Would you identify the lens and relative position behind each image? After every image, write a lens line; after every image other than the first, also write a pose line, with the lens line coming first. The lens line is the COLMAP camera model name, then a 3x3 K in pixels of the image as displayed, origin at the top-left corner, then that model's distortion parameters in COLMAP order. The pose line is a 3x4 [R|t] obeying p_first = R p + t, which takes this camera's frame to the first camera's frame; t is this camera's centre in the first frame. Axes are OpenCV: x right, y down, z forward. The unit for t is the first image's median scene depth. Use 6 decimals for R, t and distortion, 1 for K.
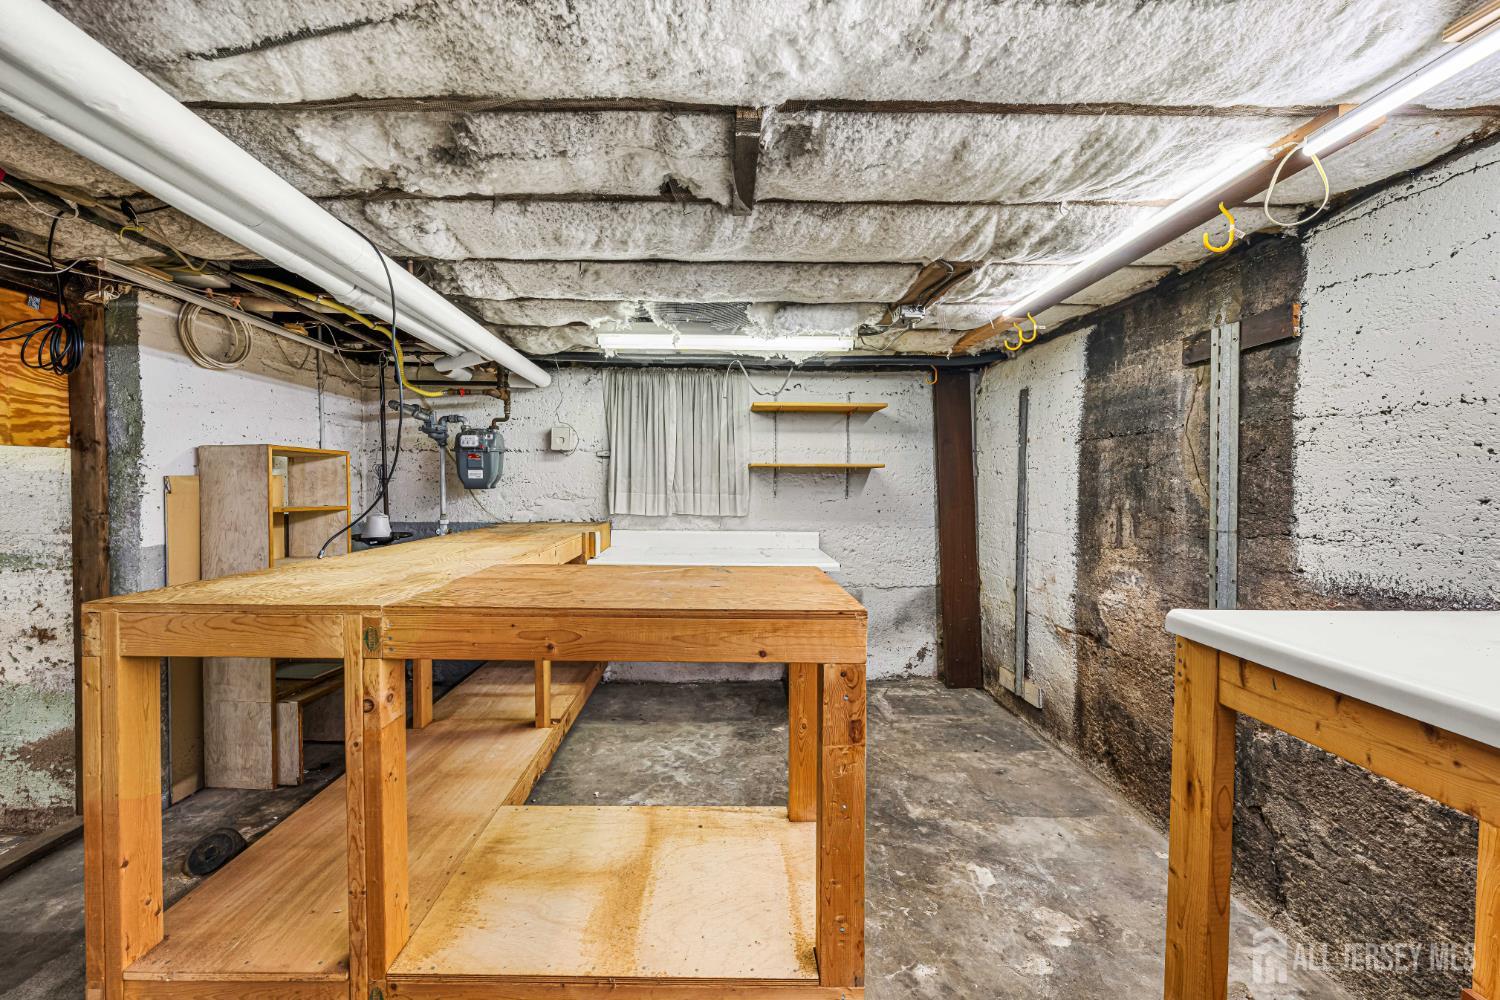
lens RADIAL K [[542.0, 0, 746.2], [0, 542.0, 489.3], [0, 0, 1]] dist [-0.000603, -0.000056]
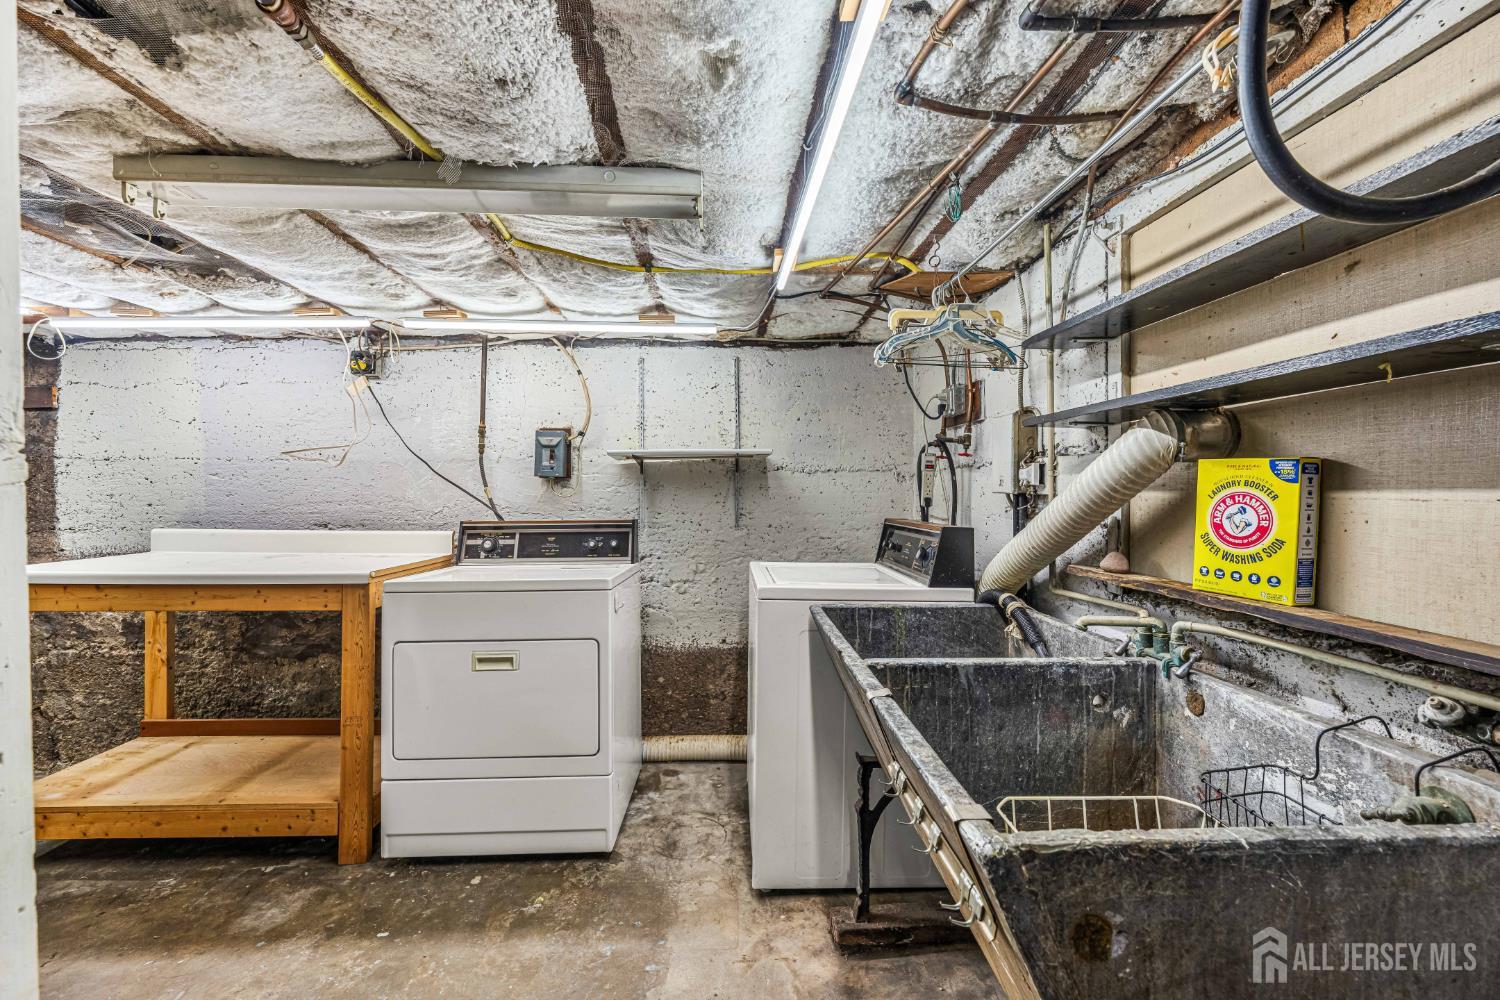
lens RADIAL K [[582.0, 0, 753.7], [0, 582.0, 498.3], [0, 0, 1]] dist [-0.001616, -0.000120]
pose [[-0.065093, -0.011895, 0.997808, -0.885586], [0.015178, 0.999801, 0.012909, 0.001560], [-0.997764, 0.015985, -0.064900, -1.000401]]
